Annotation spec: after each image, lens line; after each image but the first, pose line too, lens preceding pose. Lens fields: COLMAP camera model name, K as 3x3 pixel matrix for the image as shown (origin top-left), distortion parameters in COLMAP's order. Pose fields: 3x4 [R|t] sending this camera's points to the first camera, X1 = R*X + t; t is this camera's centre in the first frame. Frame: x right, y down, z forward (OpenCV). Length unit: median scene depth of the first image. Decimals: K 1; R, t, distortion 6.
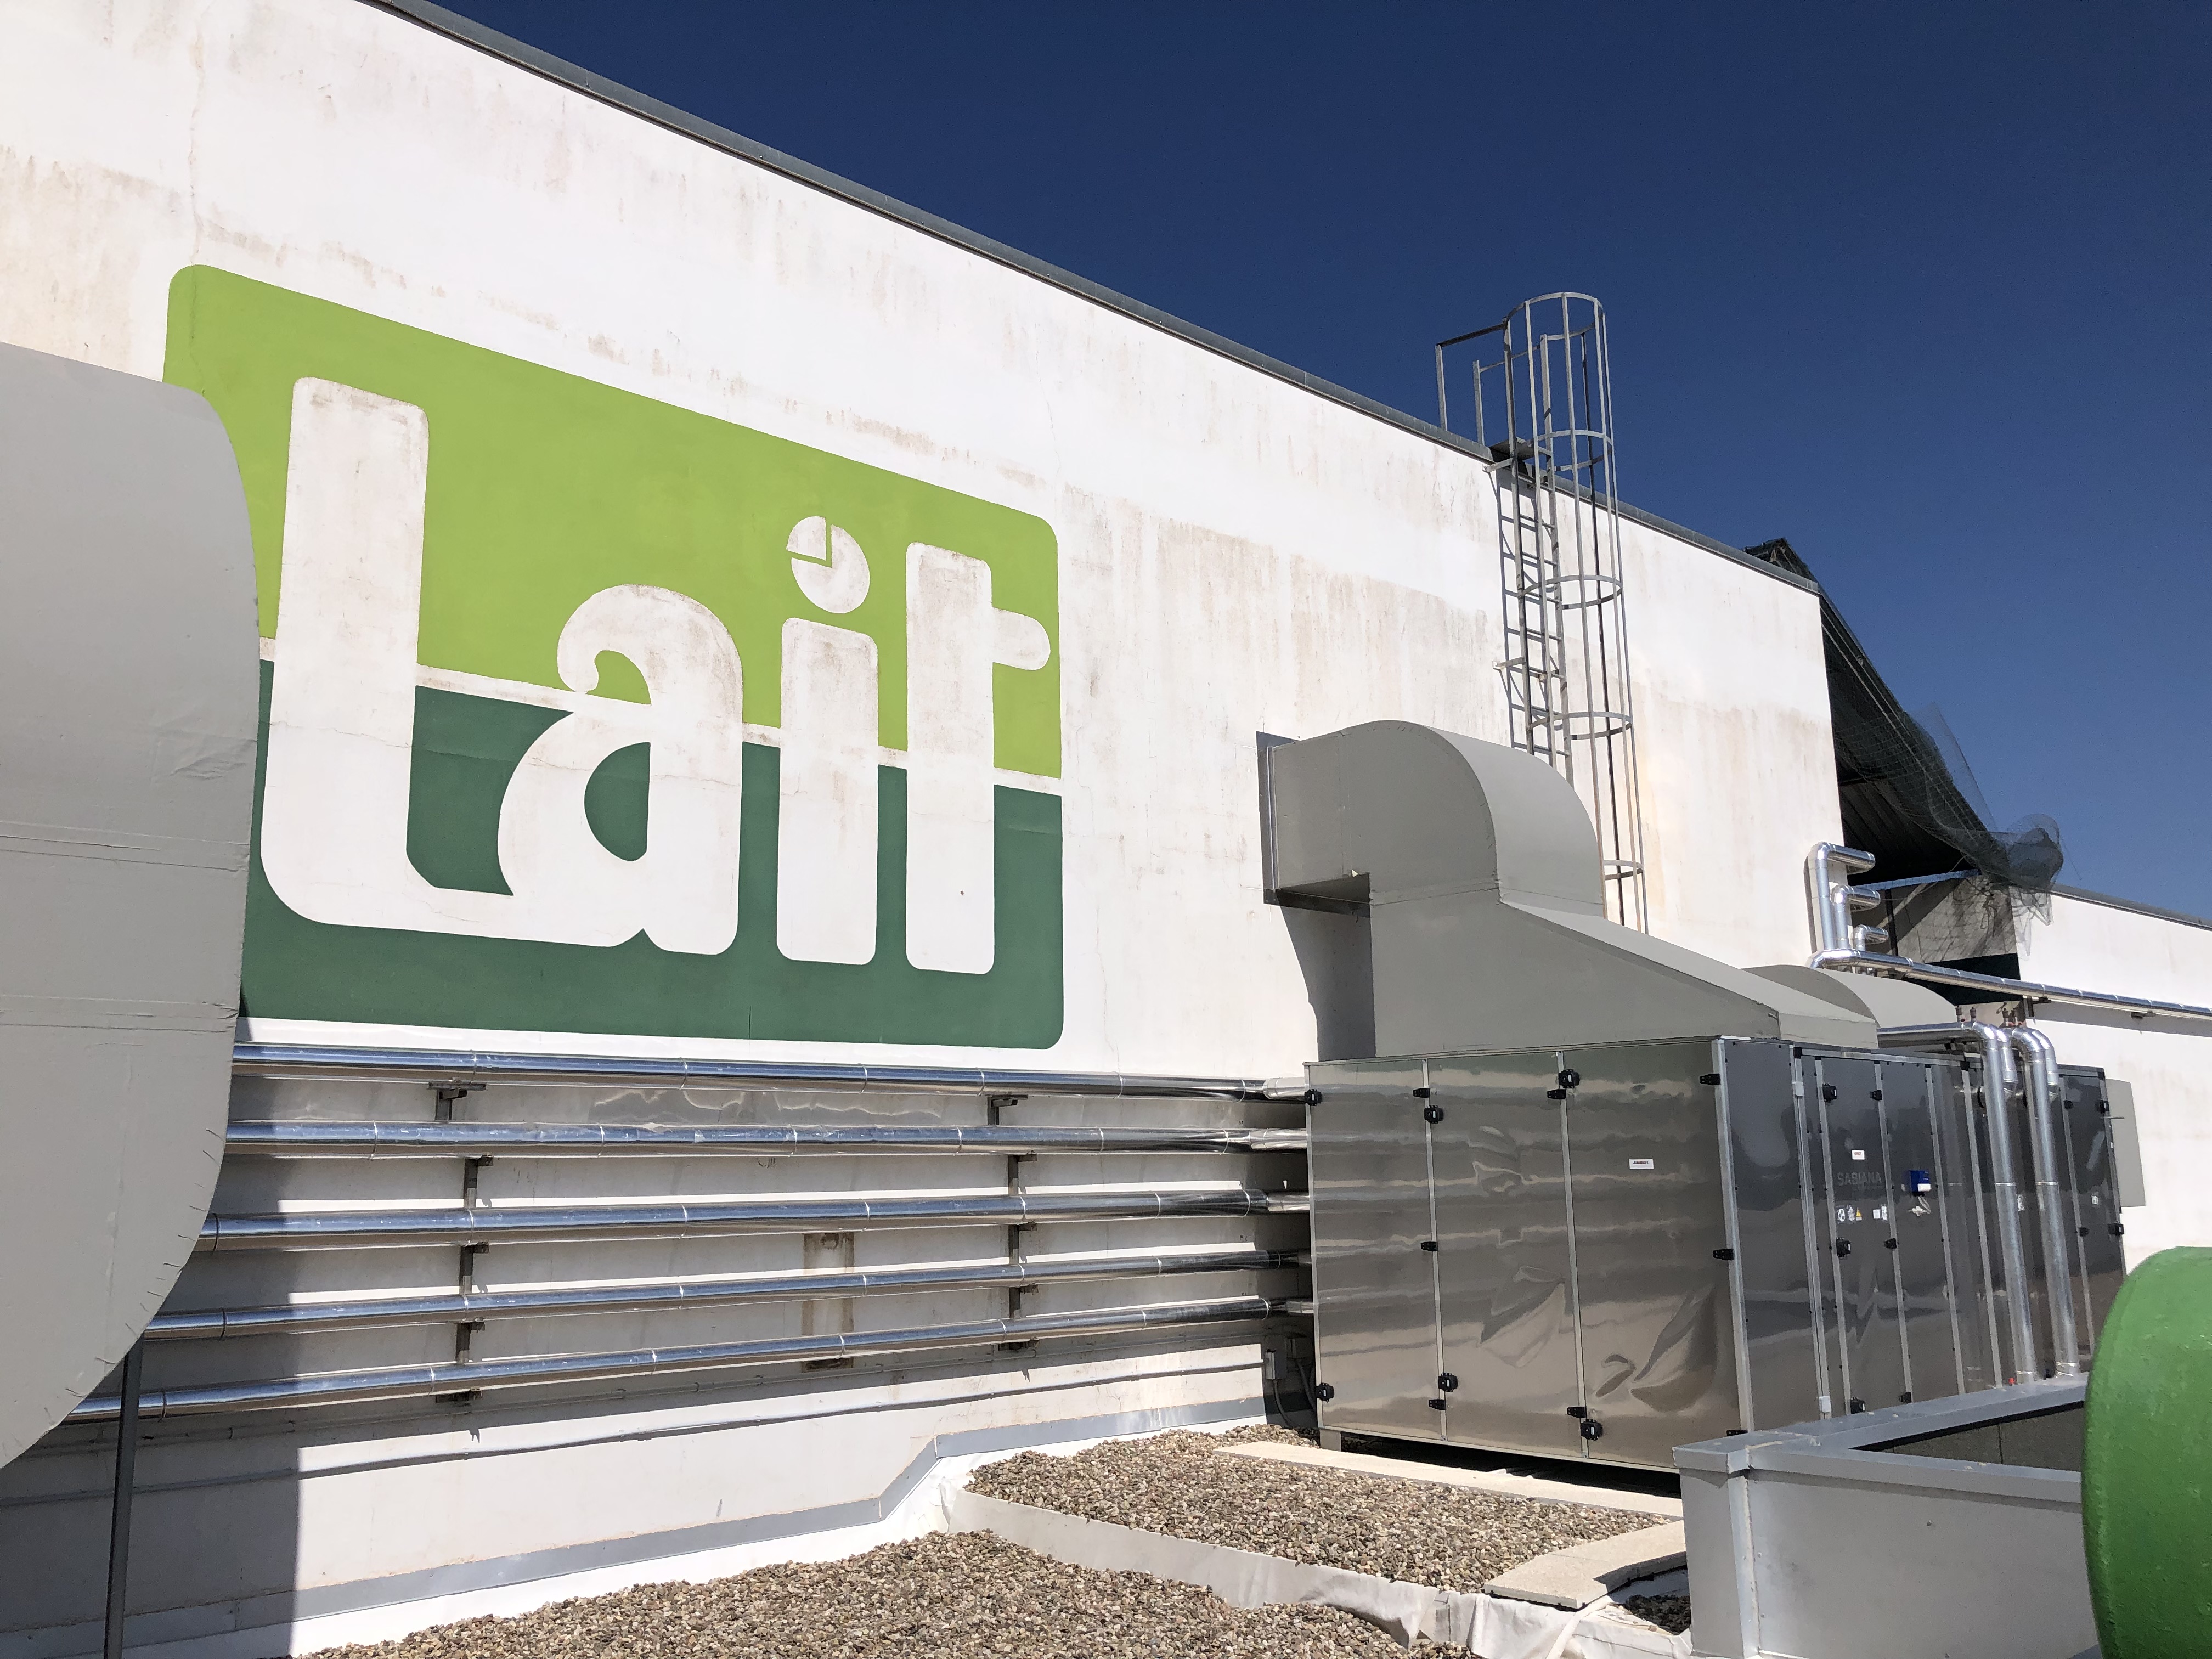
lens RADIAL K [[1790.8, 0, 1097.3], [0, 1790.8, 839.5], [0, 0, 1]] dist [0.040191, -0.033281]
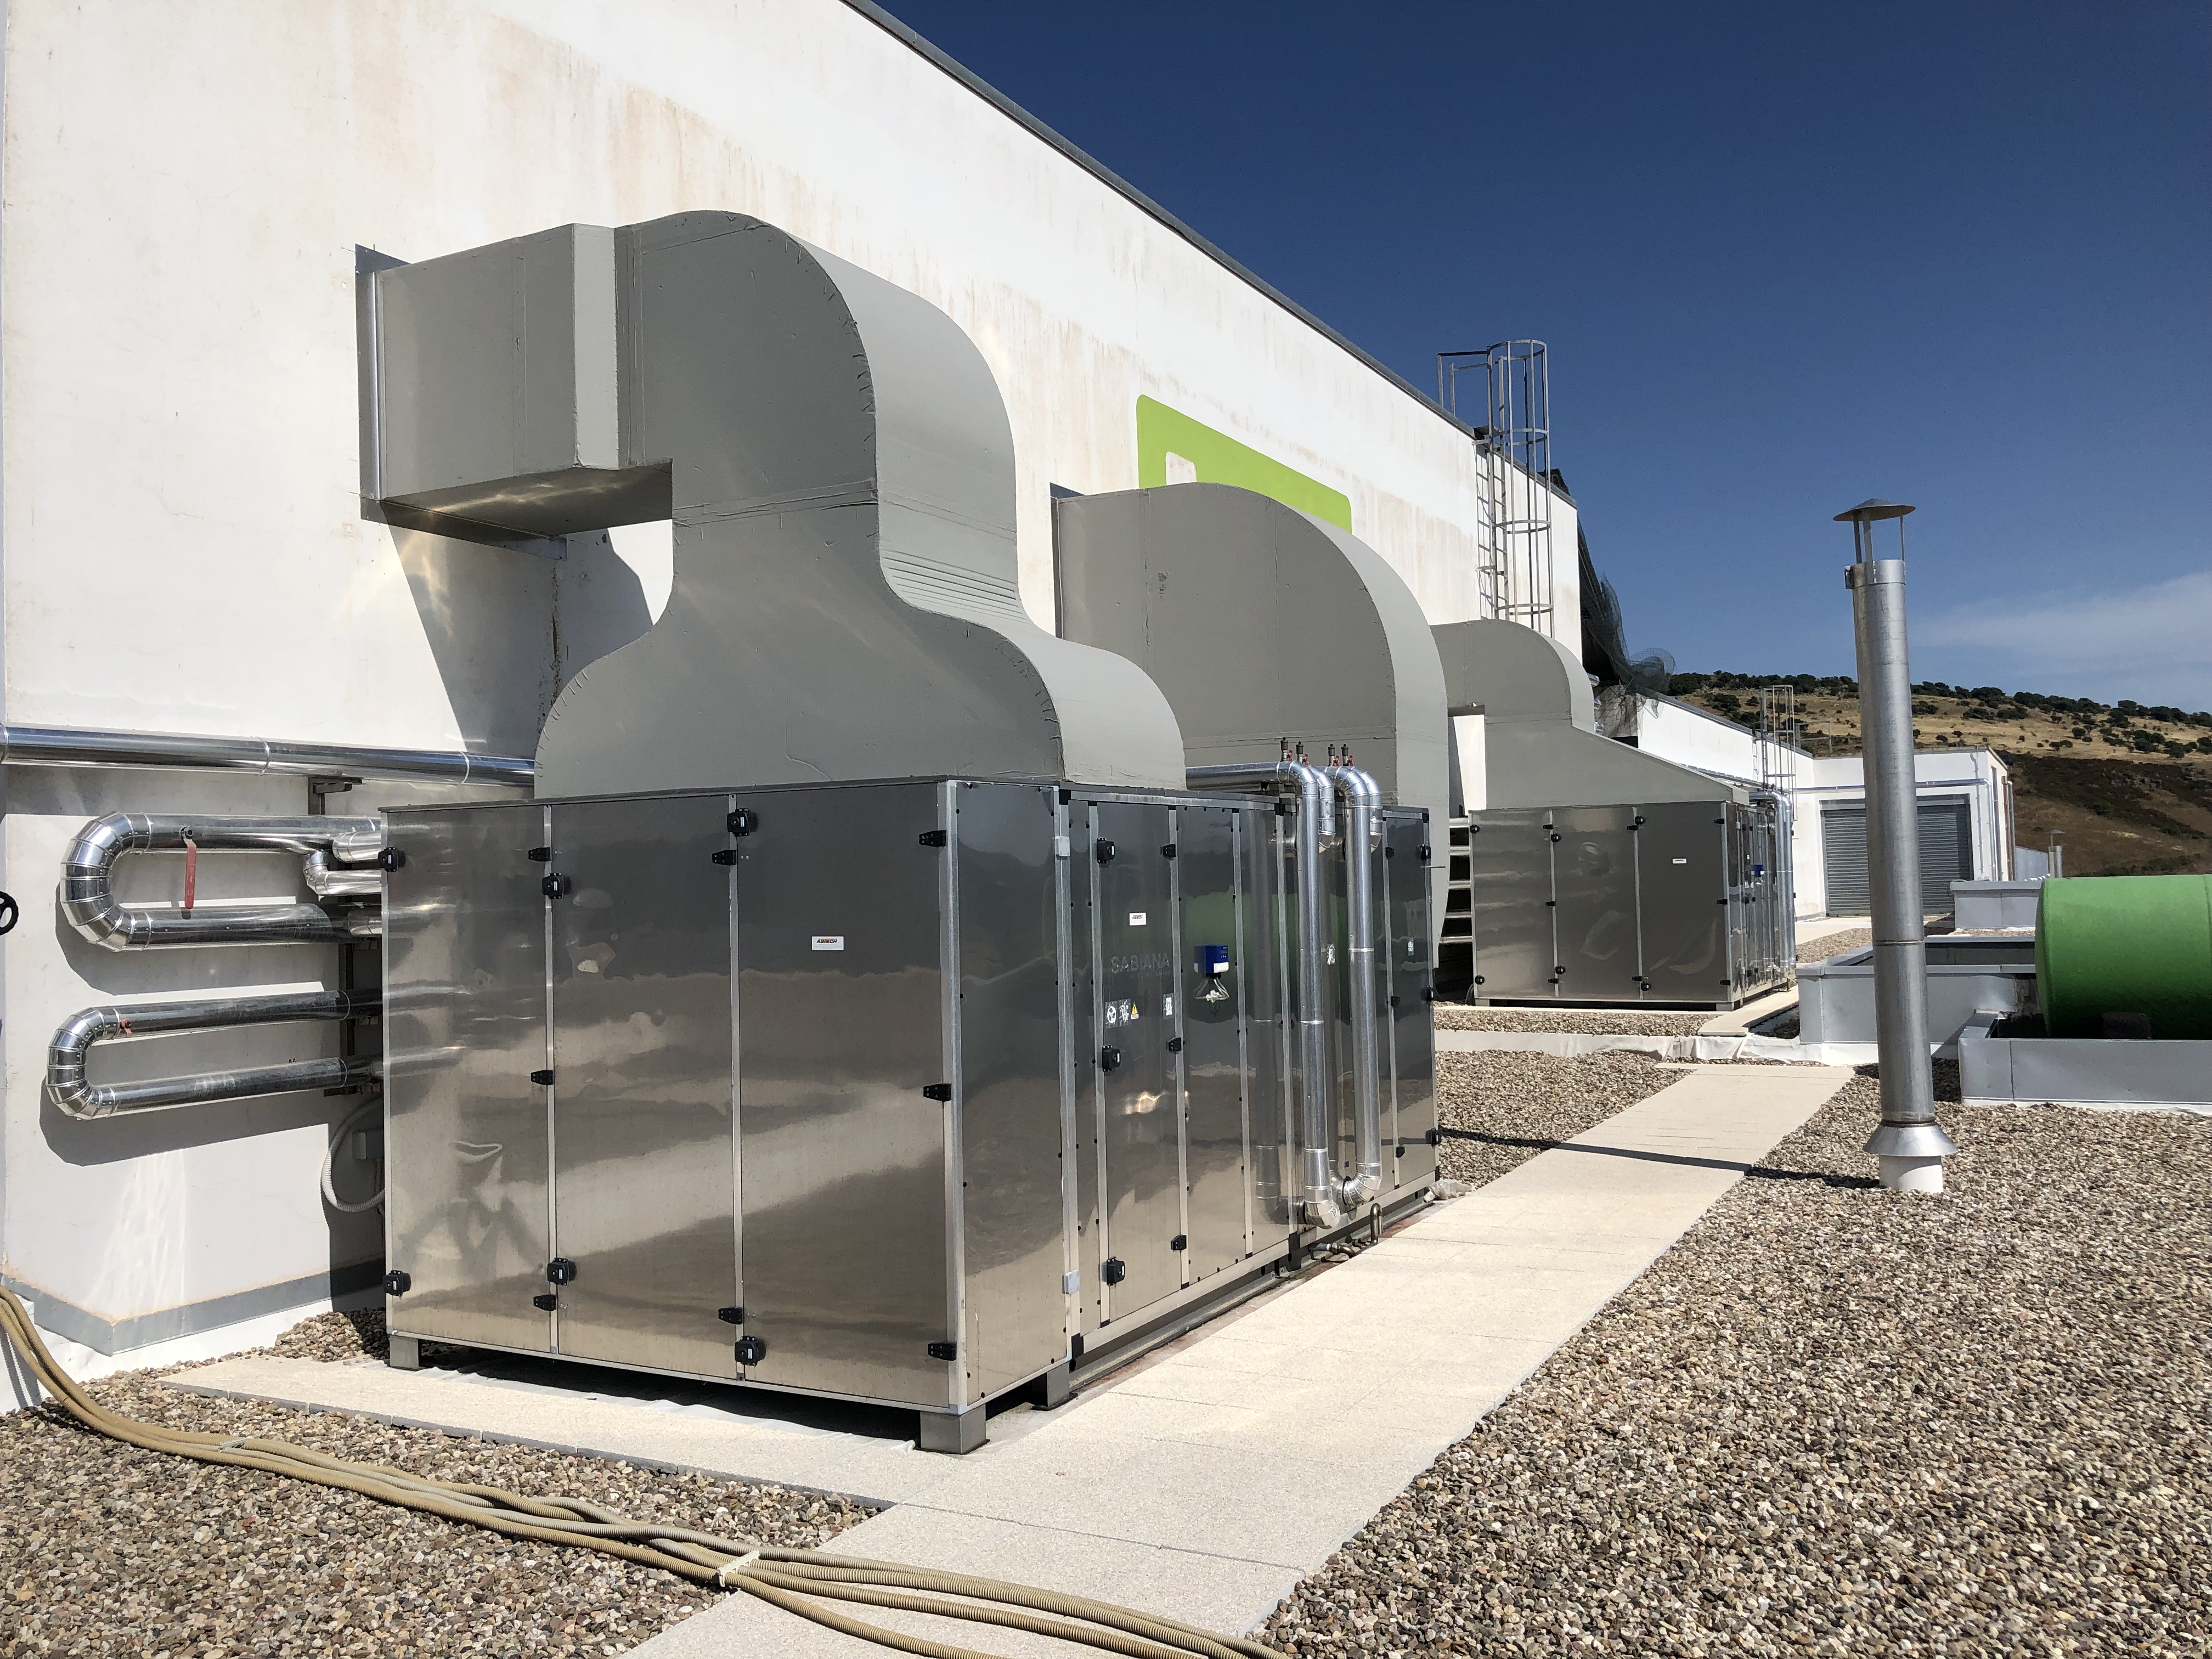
lens RADIAL K [[1790.8, 0, 1123.9], [0, 1790.8, 852.0], [0, 0, 1]] dist [0.040191, -0.033281]
pose [[0.940364, -0.006307, 0.340110, 0.159389], [-0.050924, 0.985951, 0.159084, 0.024391], [-0.336335, -0.166917, 0.926832, 0.312295]]
